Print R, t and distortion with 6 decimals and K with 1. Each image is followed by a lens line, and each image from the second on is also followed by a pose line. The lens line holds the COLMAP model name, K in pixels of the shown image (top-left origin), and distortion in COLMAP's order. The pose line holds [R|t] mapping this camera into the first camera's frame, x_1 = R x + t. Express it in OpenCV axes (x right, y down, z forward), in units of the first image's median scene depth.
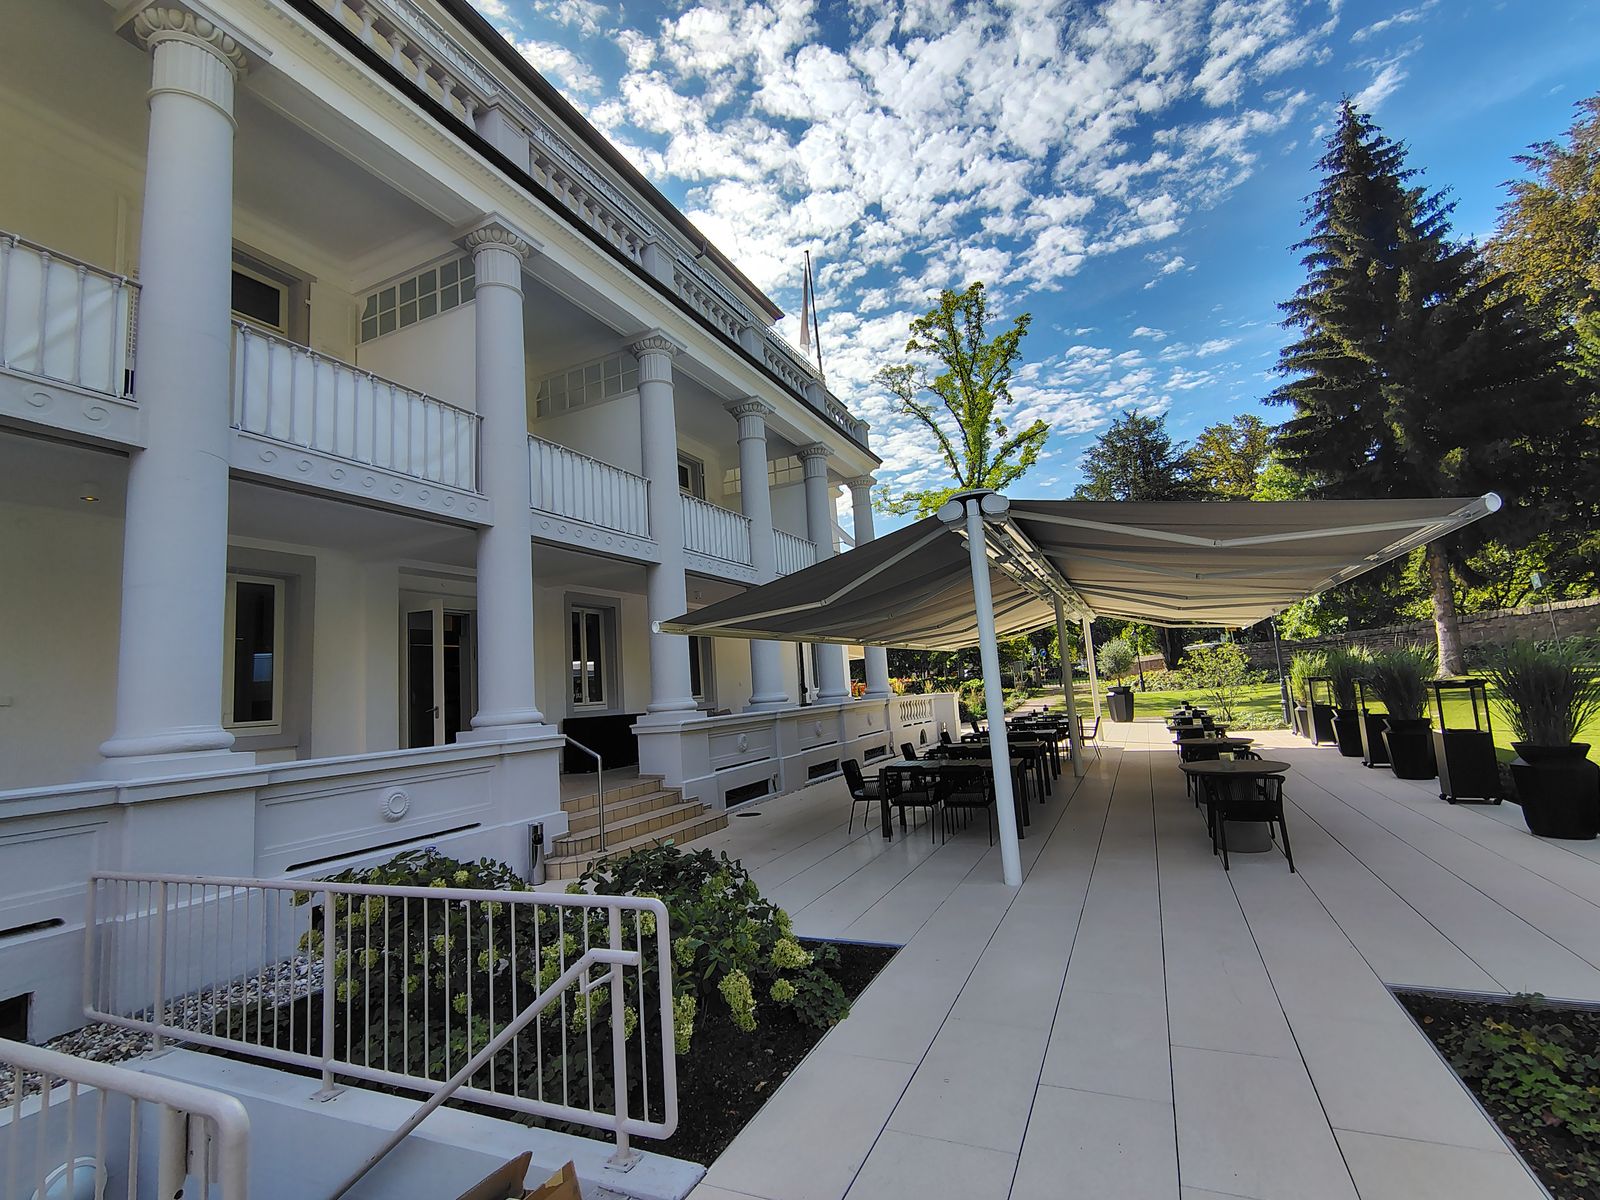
lens RADIAL K [[744.8, 0, 793.4], [0, 744.8, 596.3], [0, 0, 1]] dist [-0.002885, 0.000541]
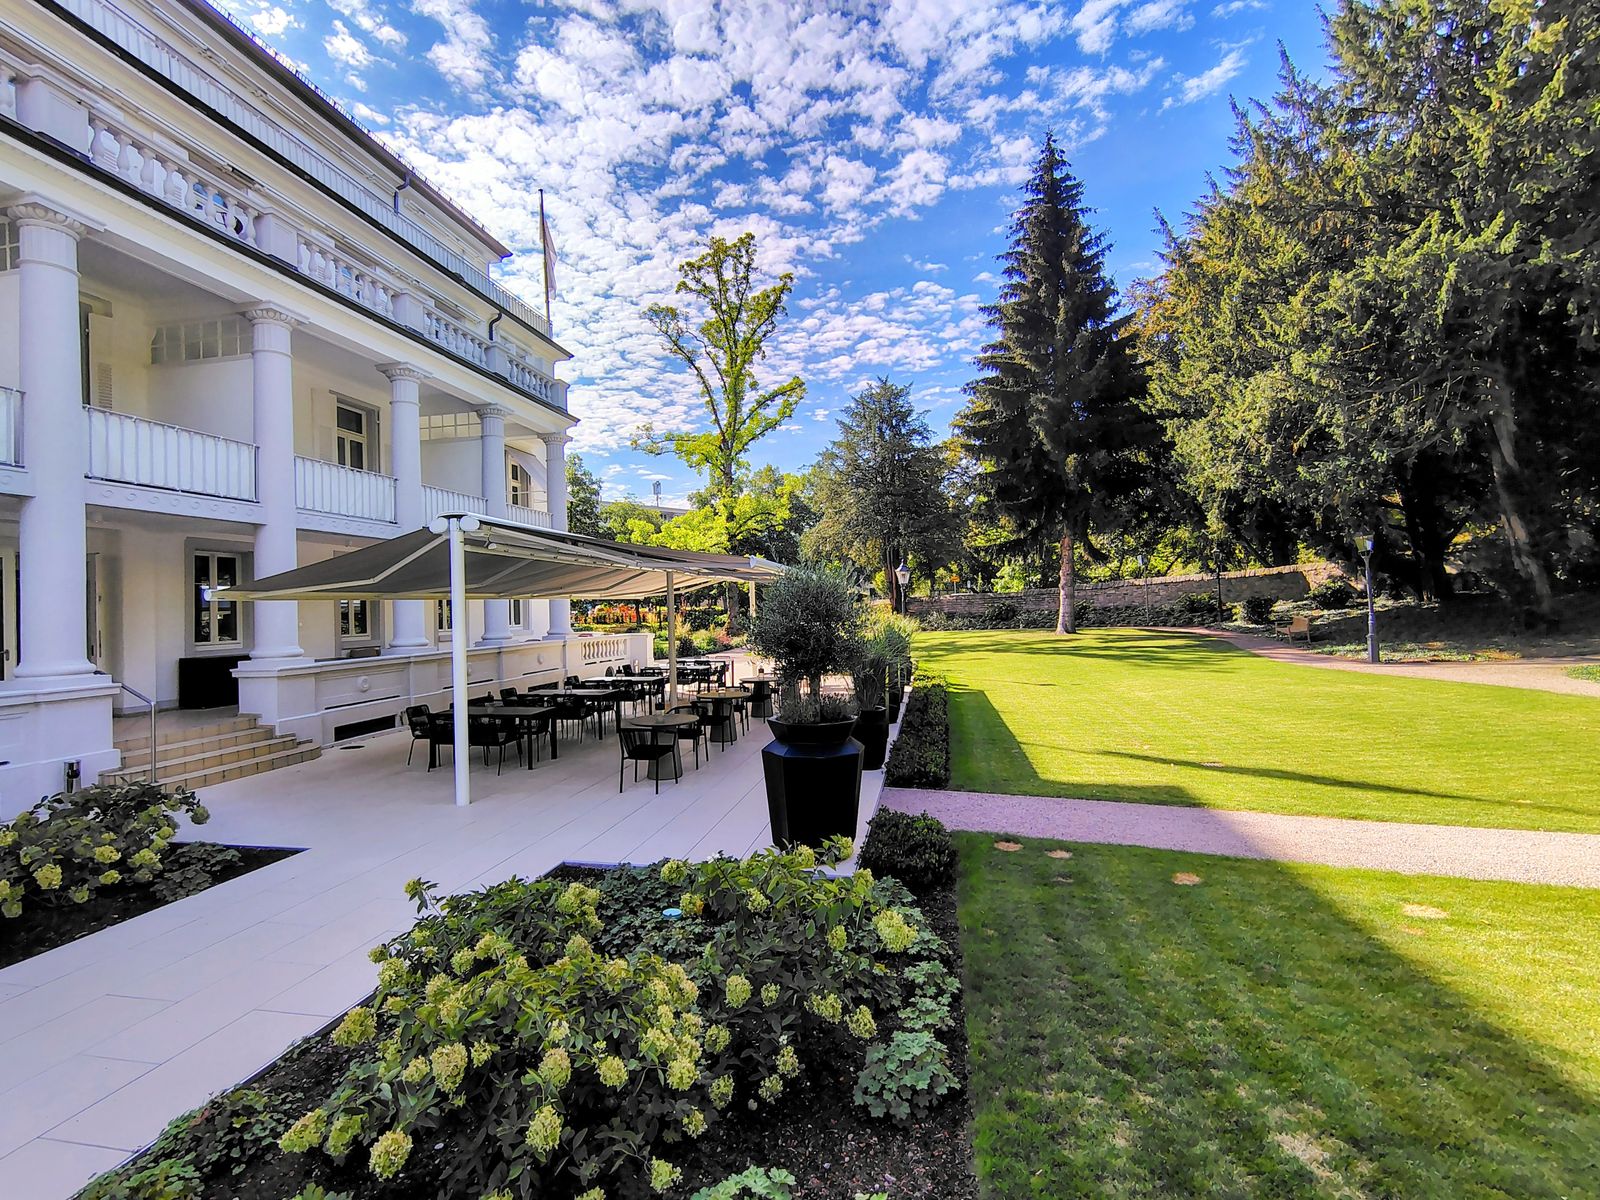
lens RADIAL K [[744.8, 0, 793.4], [0, 744.8, 596.3], [0, 0, 1]] dist [-0.002885, 0.000541]
pose [[0.967963, 0.048540, 0.246355, 0.118860], [-0.073856, 0.992774, 0.094583, -0.038330], [-0.239983, -0.109748, 0.964553, -0.096715]]
